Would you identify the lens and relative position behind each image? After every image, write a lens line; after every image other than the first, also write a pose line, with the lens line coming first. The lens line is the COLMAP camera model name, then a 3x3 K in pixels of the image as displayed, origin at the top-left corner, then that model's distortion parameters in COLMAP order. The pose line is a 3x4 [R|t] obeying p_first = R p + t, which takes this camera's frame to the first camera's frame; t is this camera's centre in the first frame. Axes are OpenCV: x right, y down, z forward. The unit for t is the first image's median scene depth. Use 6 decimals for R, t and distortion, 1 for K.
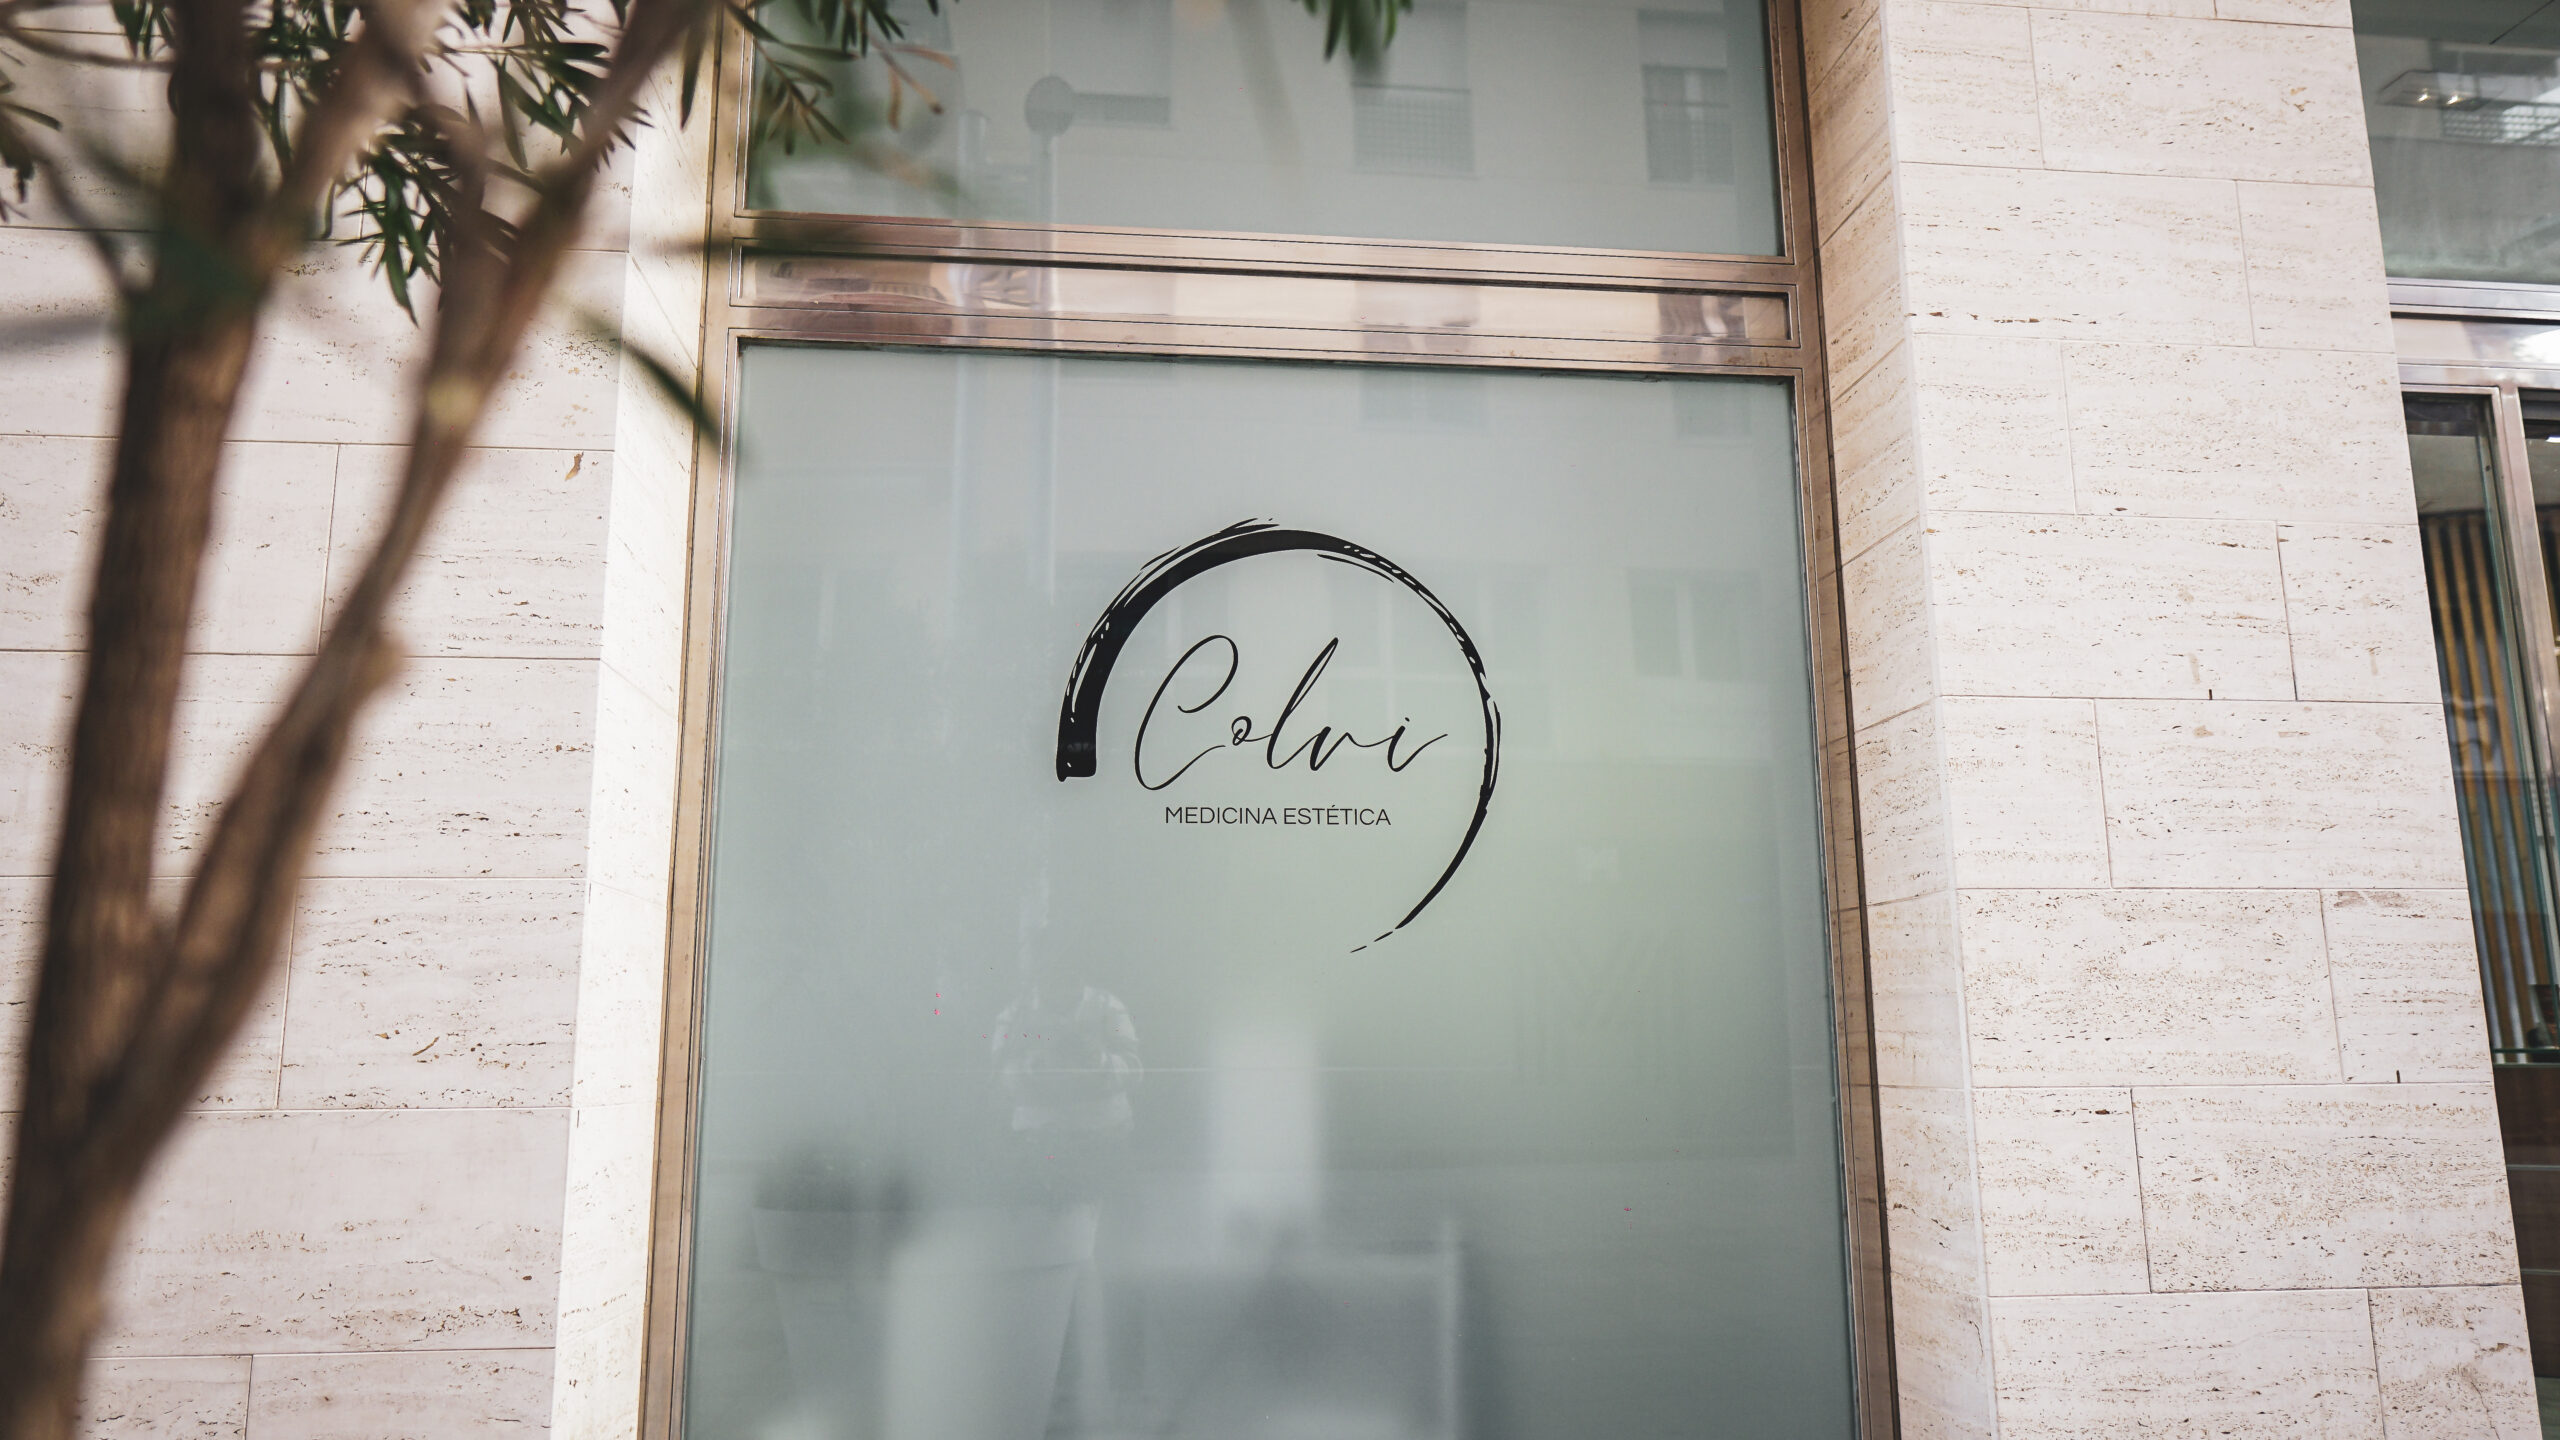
lens RADIAL K [[1768.8, 0, 1280.0], [0, 1768.8, 720.0], [0, 0, 1]] dist [-0.002850, 0.000505]
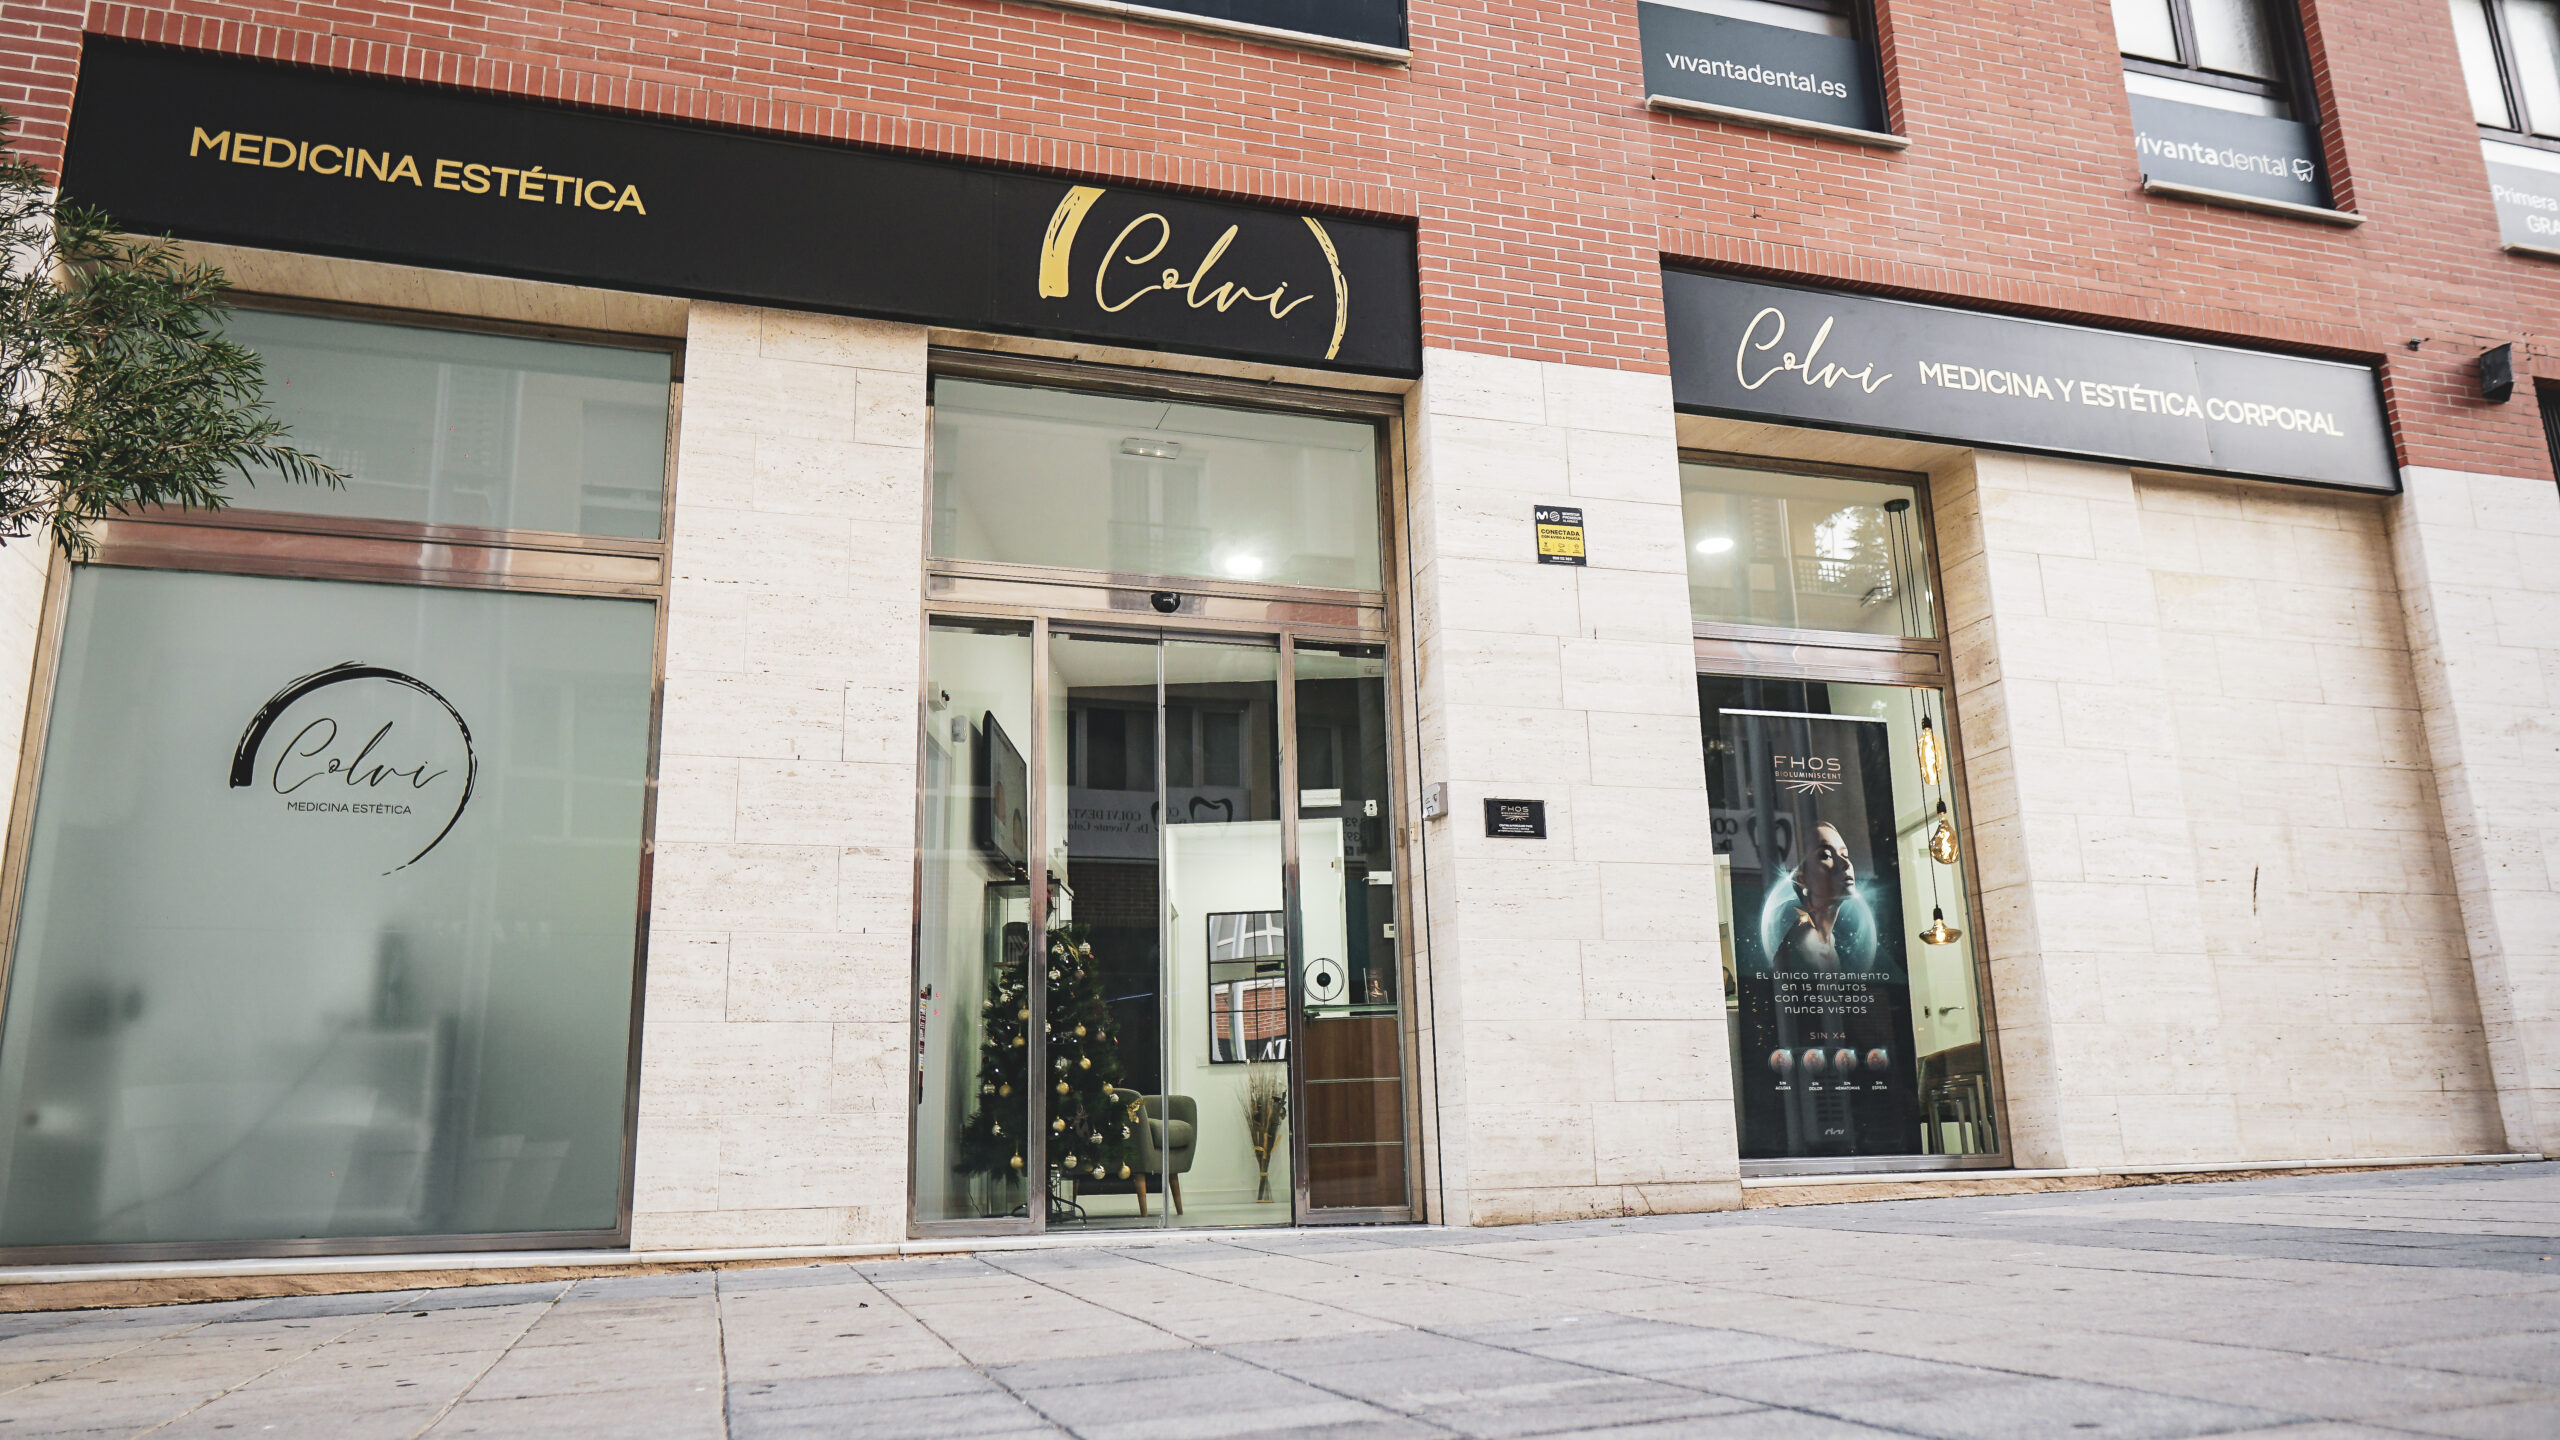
lens RADIAL K [[1768.8, 0, 1280.0], [0, 1768.8, 720.0], [0, 0, 1]] dist [-0.002850, 0.000505]
pose [[0.983193, 0.028314, 0.180361, 0.721446], [-0.015746, 0.997371, -0.070735, 0.085229], [-0.181890, 0.066706, 0.981054, -1.261202]]
